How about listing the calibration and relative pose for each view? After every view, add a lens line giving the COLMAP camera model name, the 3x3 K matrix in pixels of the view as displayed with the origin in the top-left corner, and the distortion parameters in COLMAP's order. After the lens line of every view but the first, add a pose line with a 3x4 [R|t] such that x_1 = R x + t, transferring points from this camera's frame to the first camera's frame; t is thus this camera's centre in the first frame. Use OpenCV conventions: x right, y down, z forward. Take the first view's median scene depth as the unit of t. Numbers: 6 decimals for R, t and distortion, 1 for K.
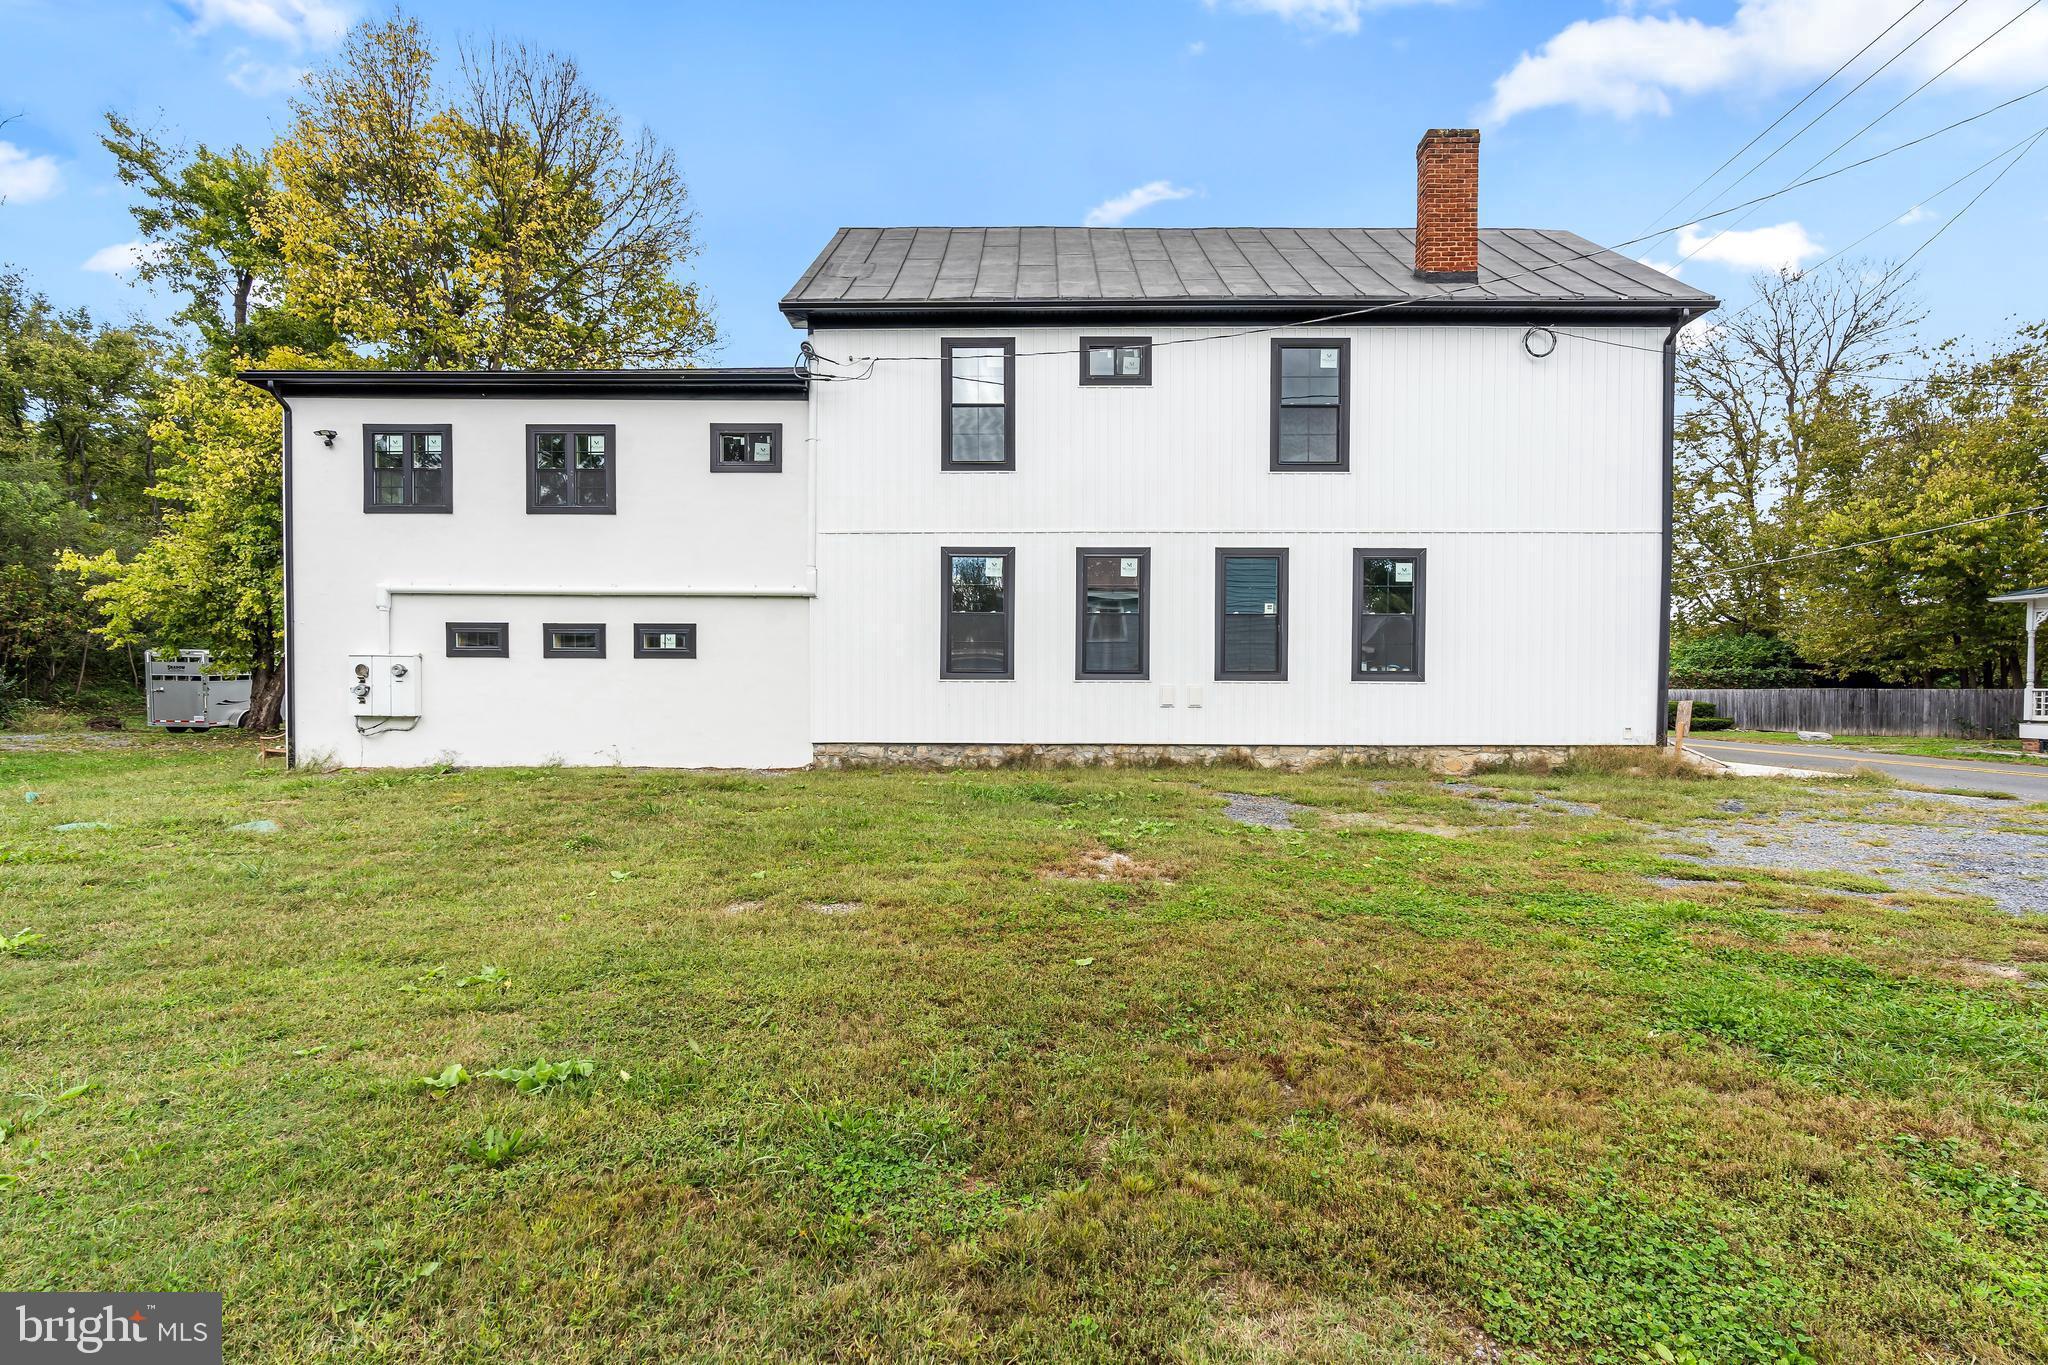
lens RADIAL K [[962.7, 0, 1062.1], [0, 962.7, 711.0], [0, 0, 1]] dist [0.001358, -0.000032]
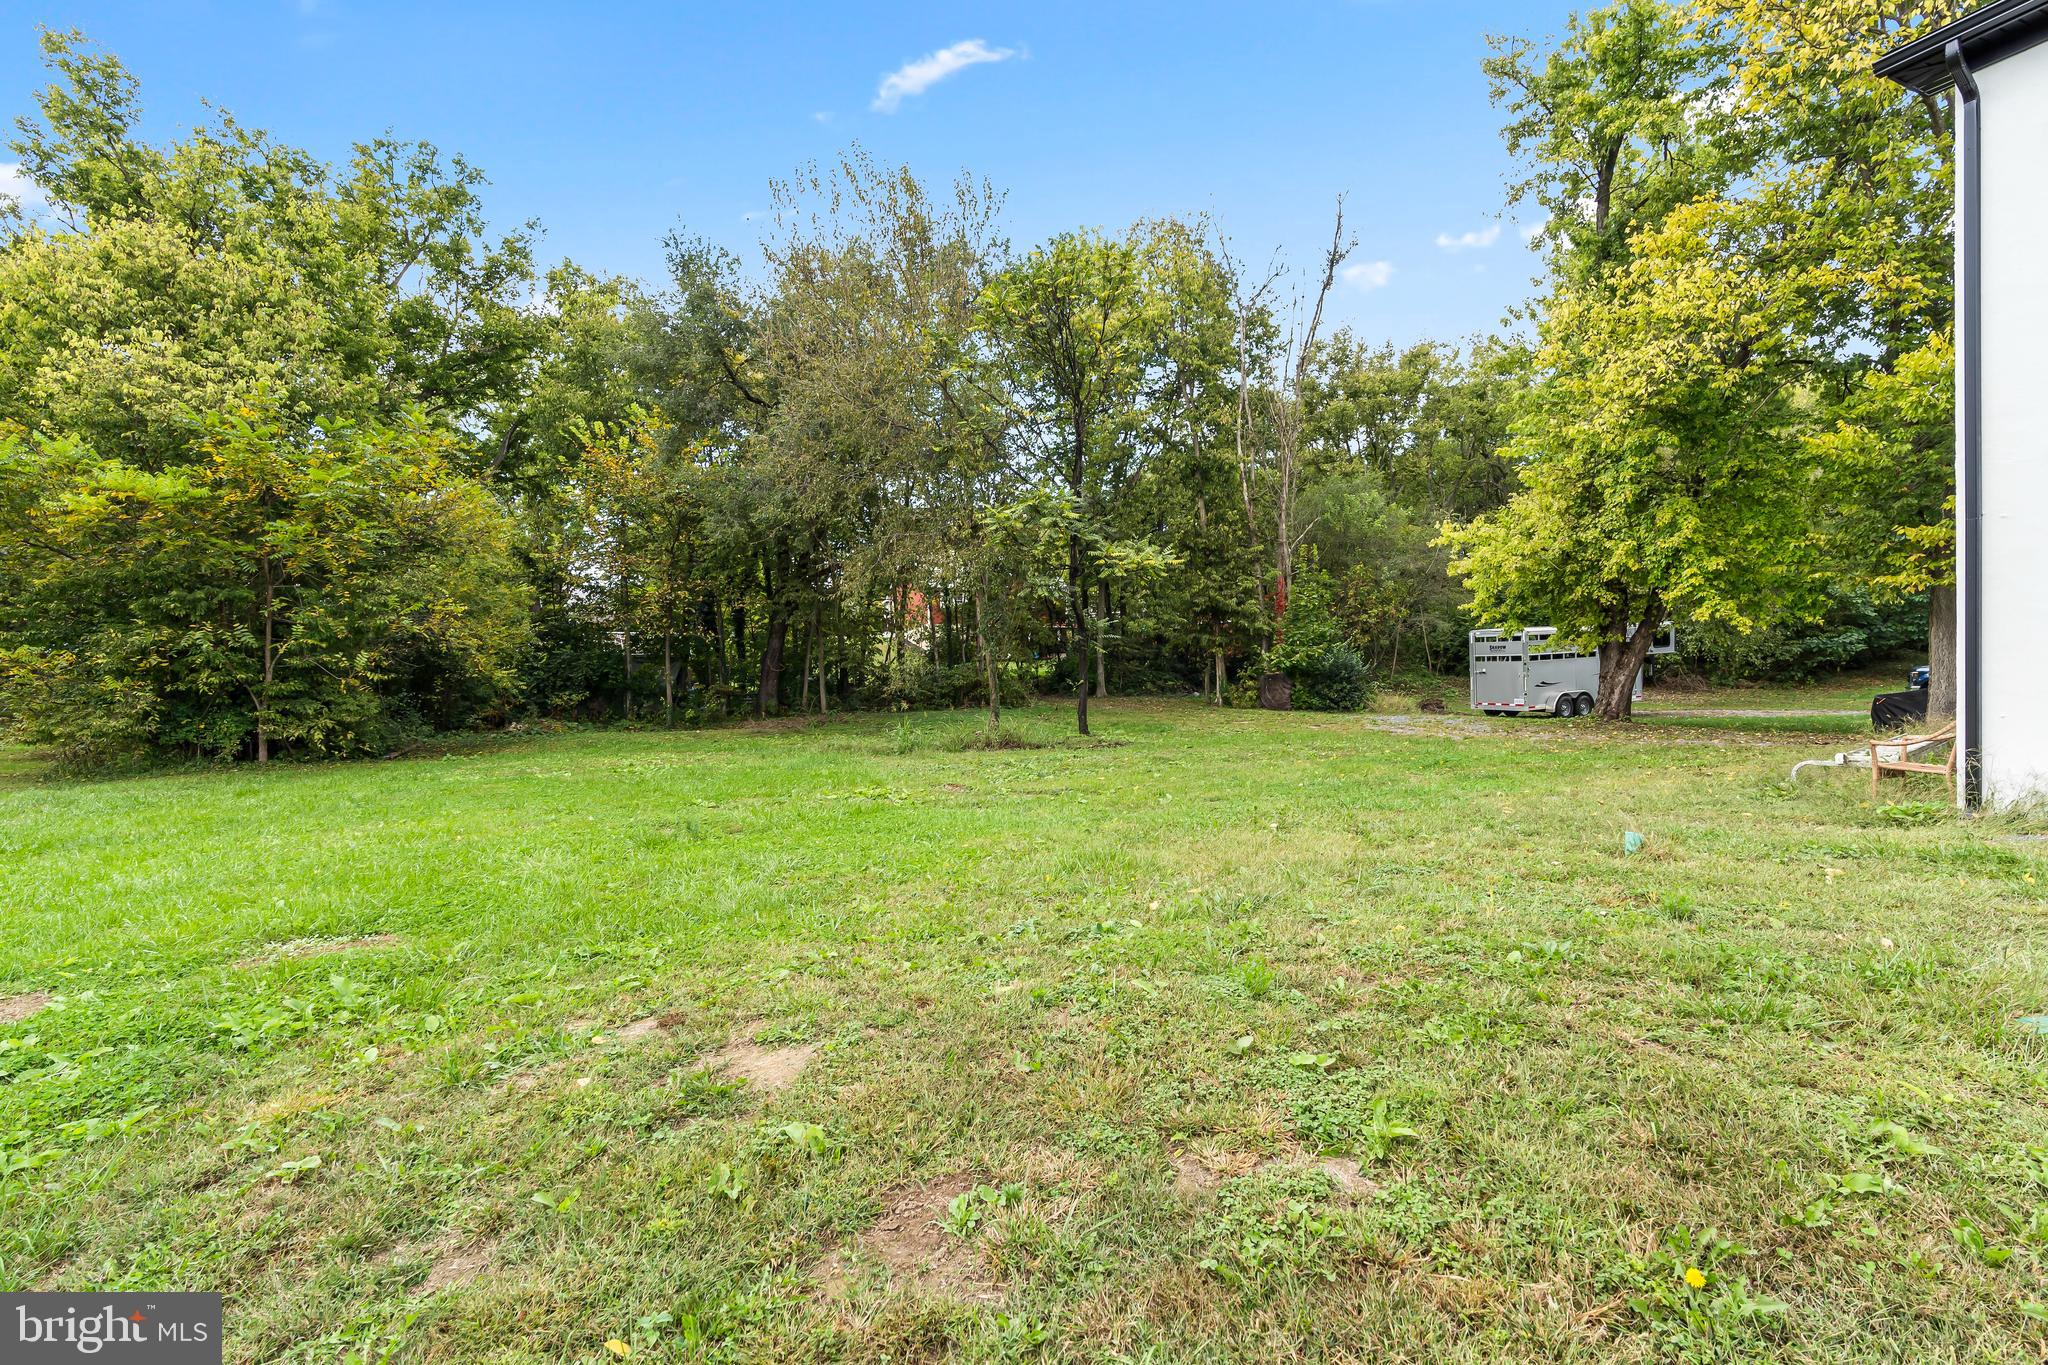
lens RADIAL K [[962.7, 0, 1023.6], [0, 962.7, 684.3], [0, 0, 1]] dist [0.001358, -0.000032]
pose [[0.445071, -0.006704, -0.895470, -0.319557], [-0.003090, 0.999955, -0.009022, 0.001126], [0.895490, 0.006783, 0.445030, 0.184173]]
